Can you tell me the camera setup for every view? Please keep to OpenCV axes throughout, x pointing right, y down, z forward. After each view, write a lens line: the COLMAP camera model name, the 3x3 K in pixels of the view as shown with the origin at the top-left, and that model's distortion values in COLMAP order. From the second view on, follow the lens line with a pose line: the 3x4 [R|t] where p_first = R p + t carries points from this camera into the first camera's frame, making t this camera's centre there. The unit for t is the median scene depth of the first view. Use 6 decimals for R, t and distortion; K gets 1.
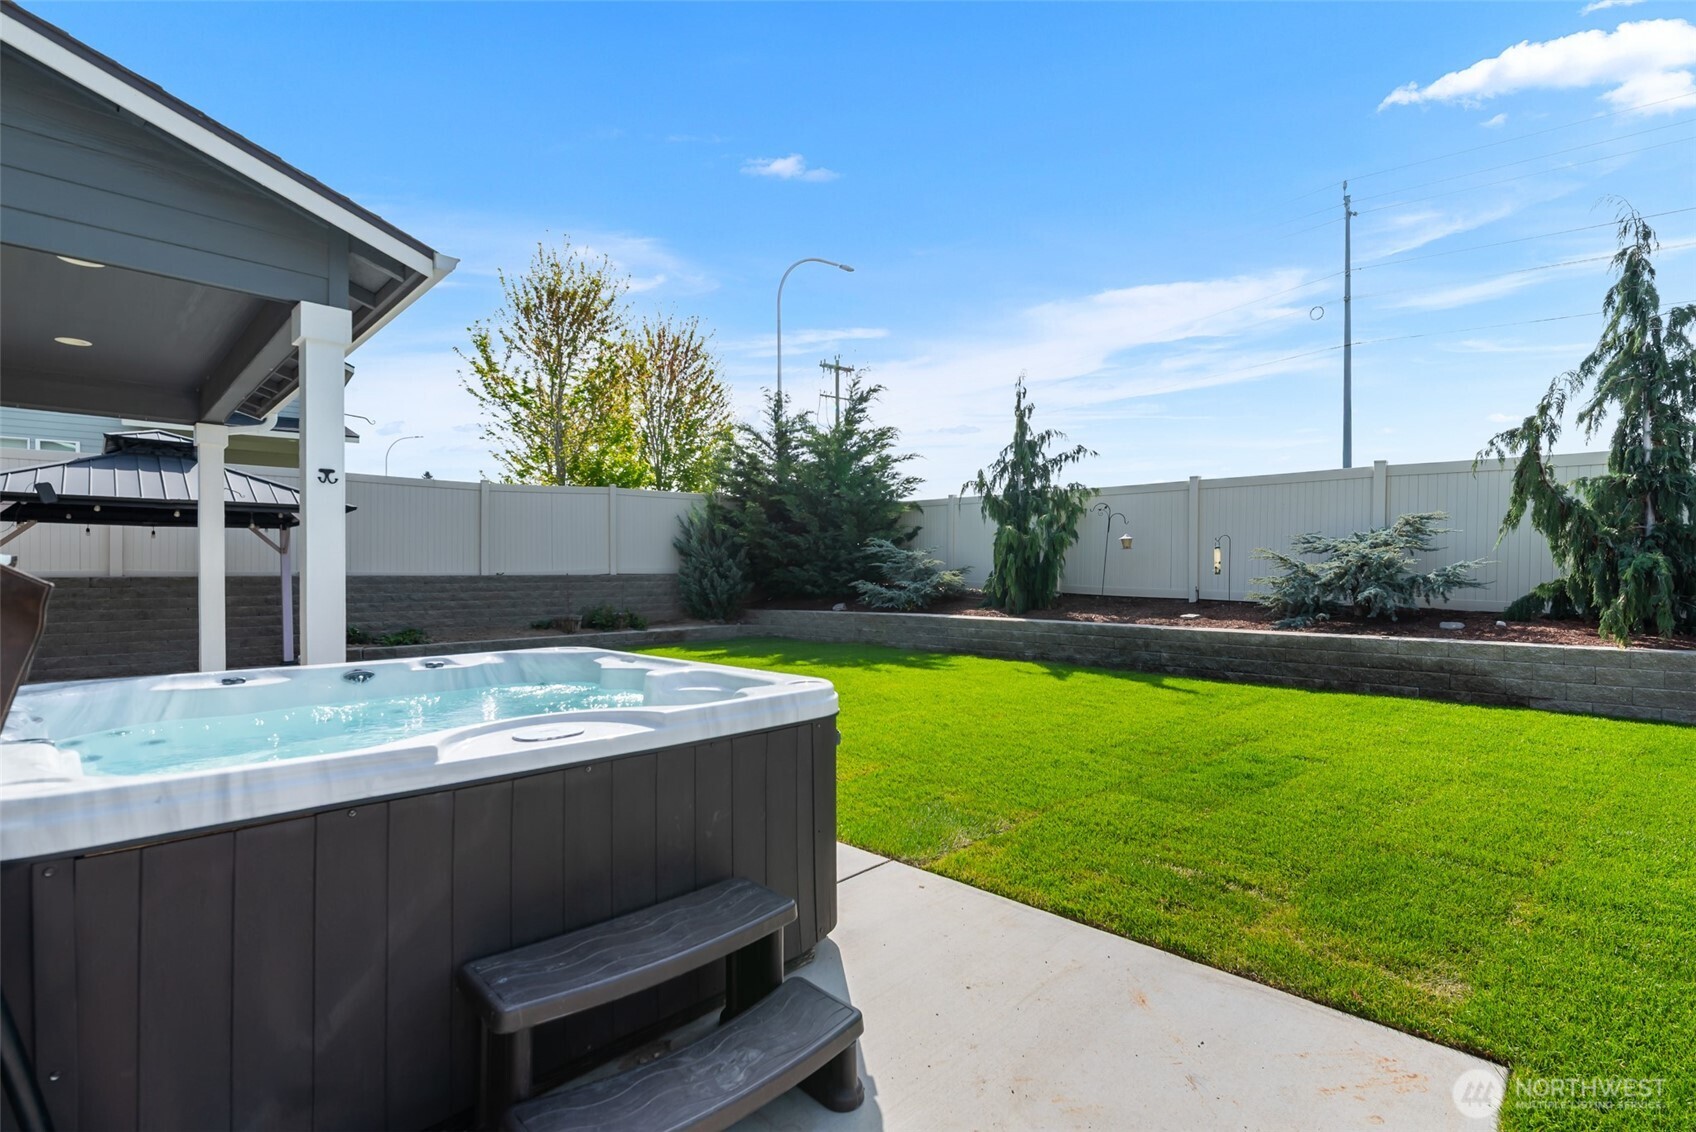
lens RADIAL K [[744.8, 0, 838.6], [0, 744.8, 572.6], [0, 0, 1]] dist [0.003533, 0.000428]
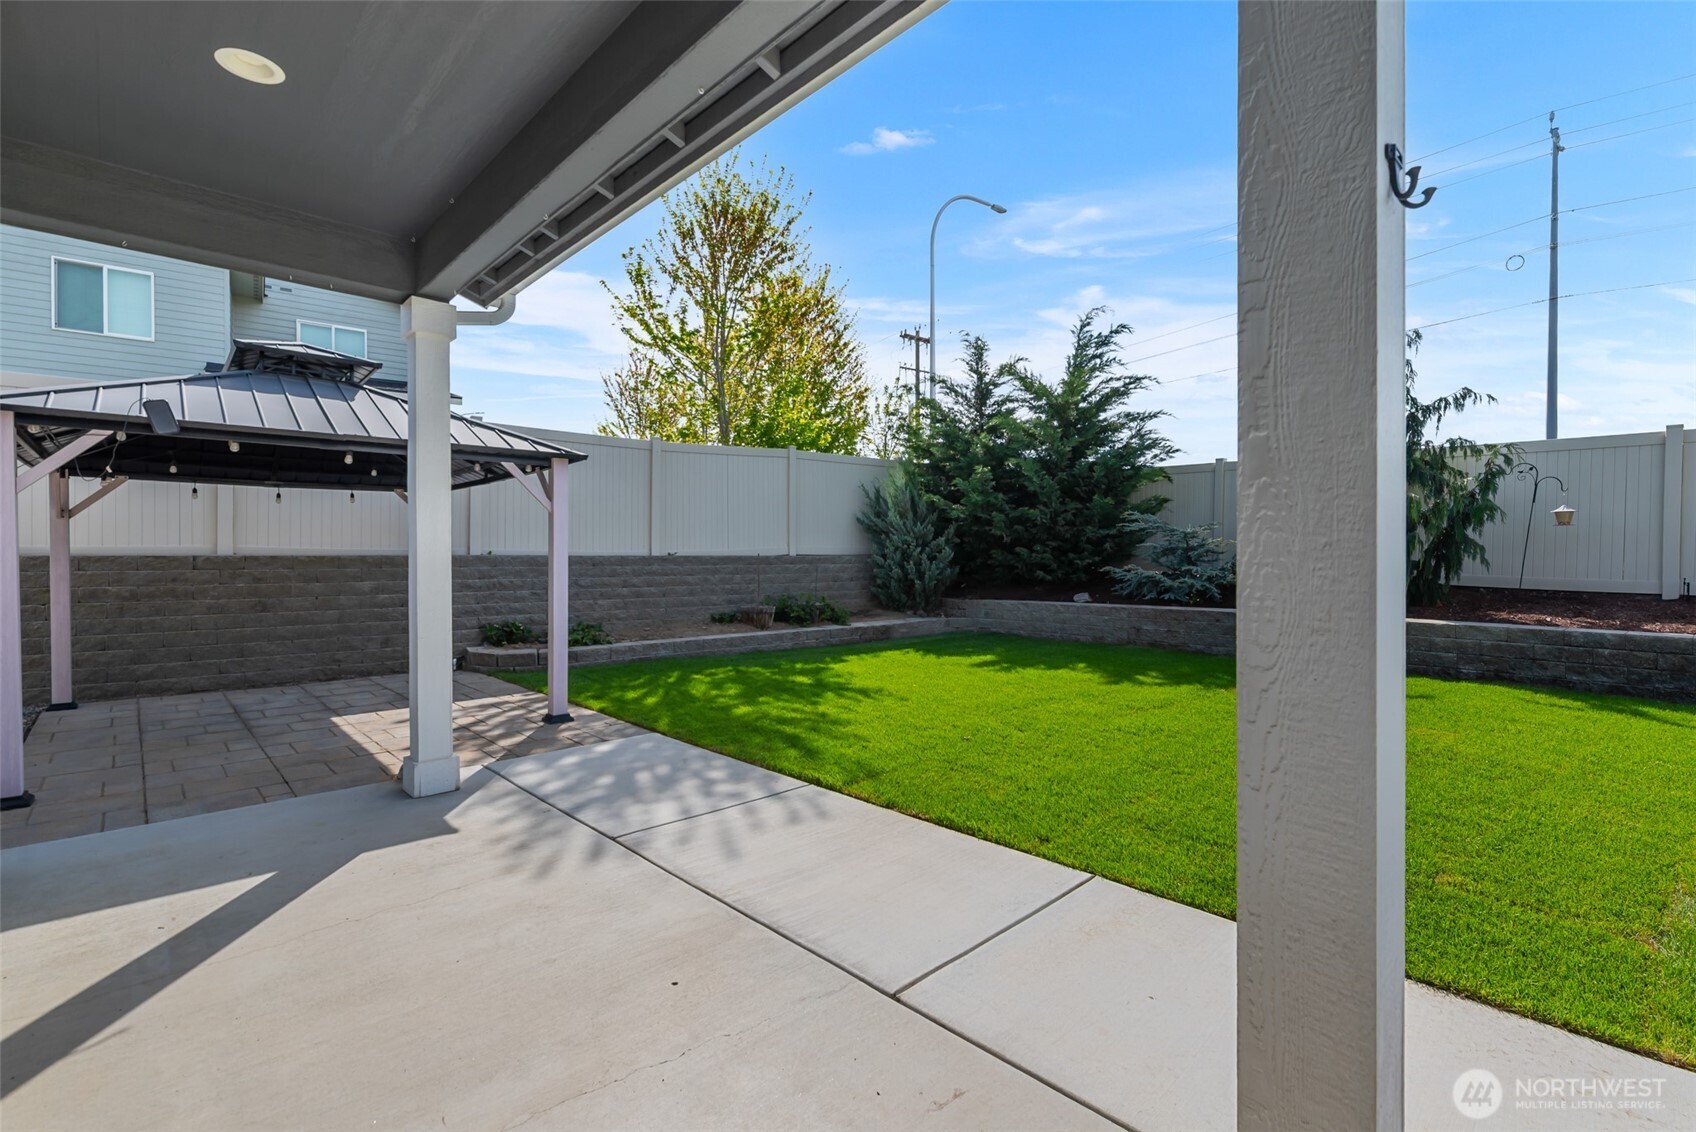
lens RADIAL K [[744.8, 0, 853.3], [0, 744.8, 554.1], [0, 0, 1]] dist [0.003533, 0.000428]
pose [[0.999538, 0.006141, -0.029774, -0.234074], [-0.006138, 0.999981, 0.000195, 0.000504], [0.029775, -0.000012, 0.999557, 0.200719]]
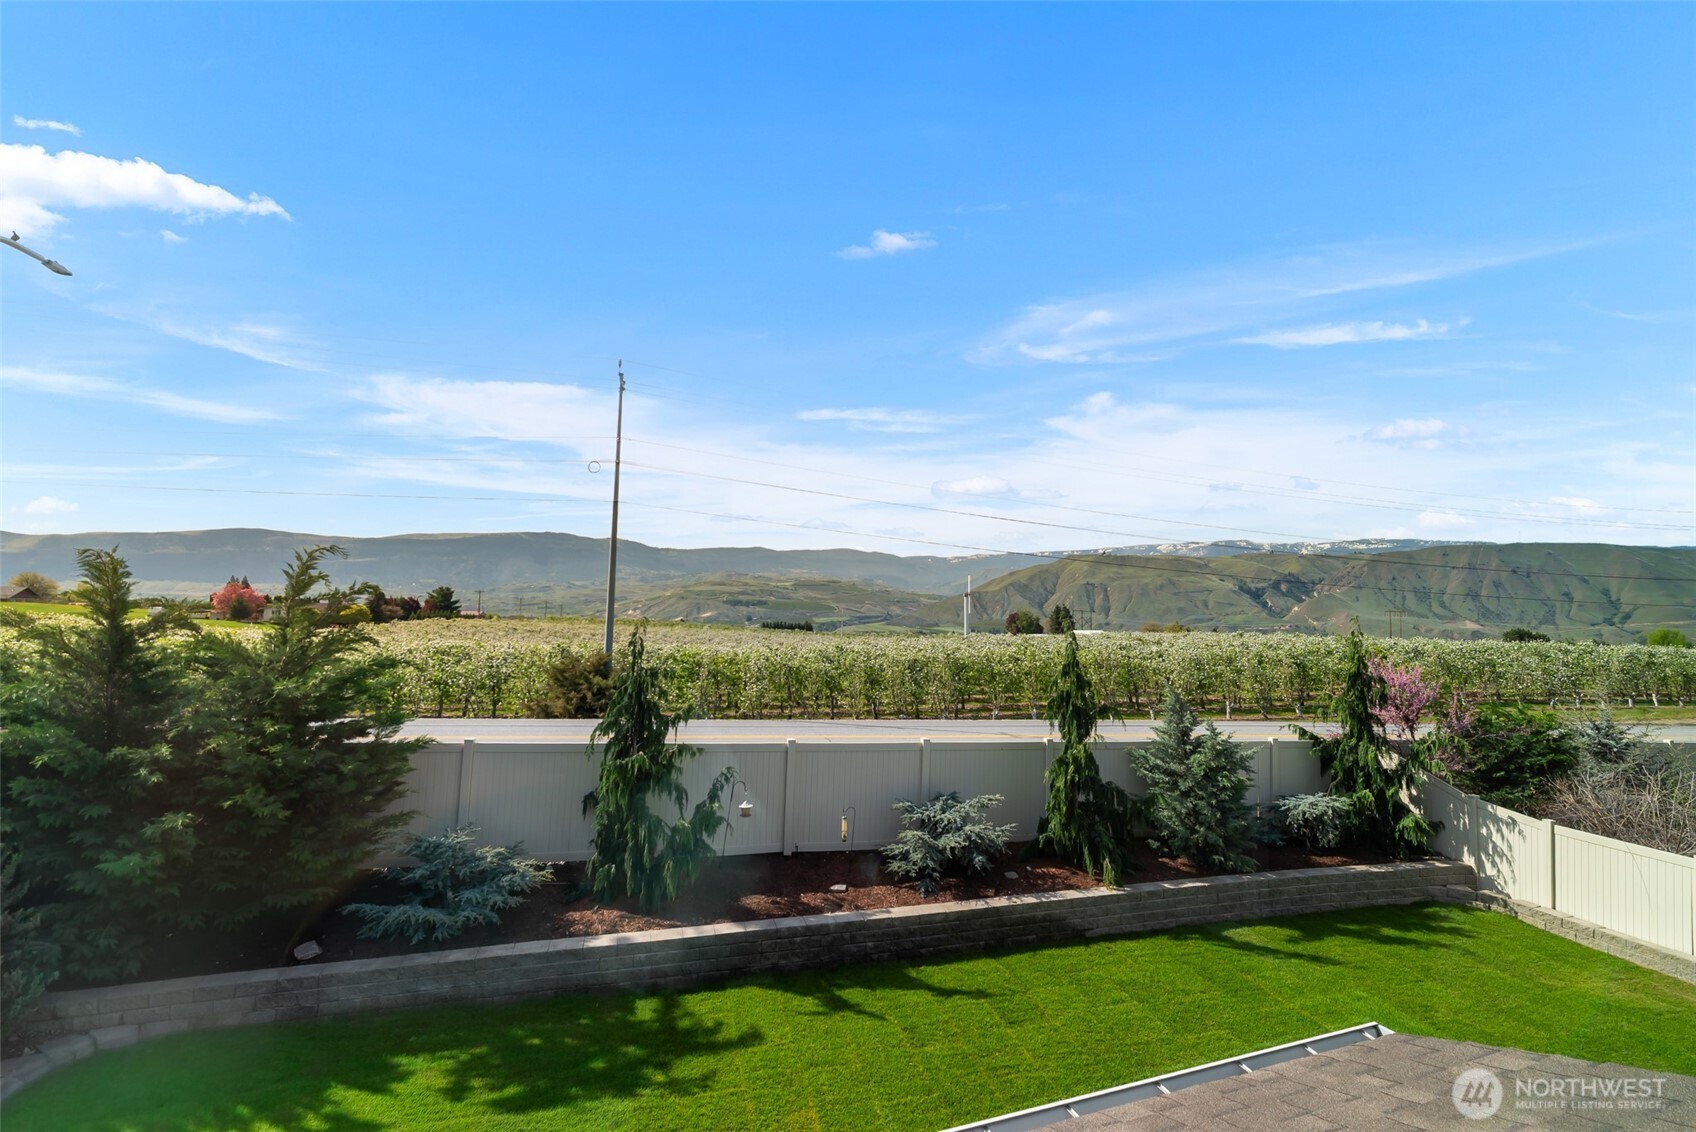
lens RADIAL K [[765.2, 0, 866.3], [0, 765.2, 574.9], [0, 0, 1]] dist [-0.003424, 0.000436]
pose [[0.425850, 0.064515, 0.902491, -0.412065], [-0.010844, 0.997747, -0.066207, -0.237245], [-0.904729, 0.018408, 0.425590, 0.324554]]
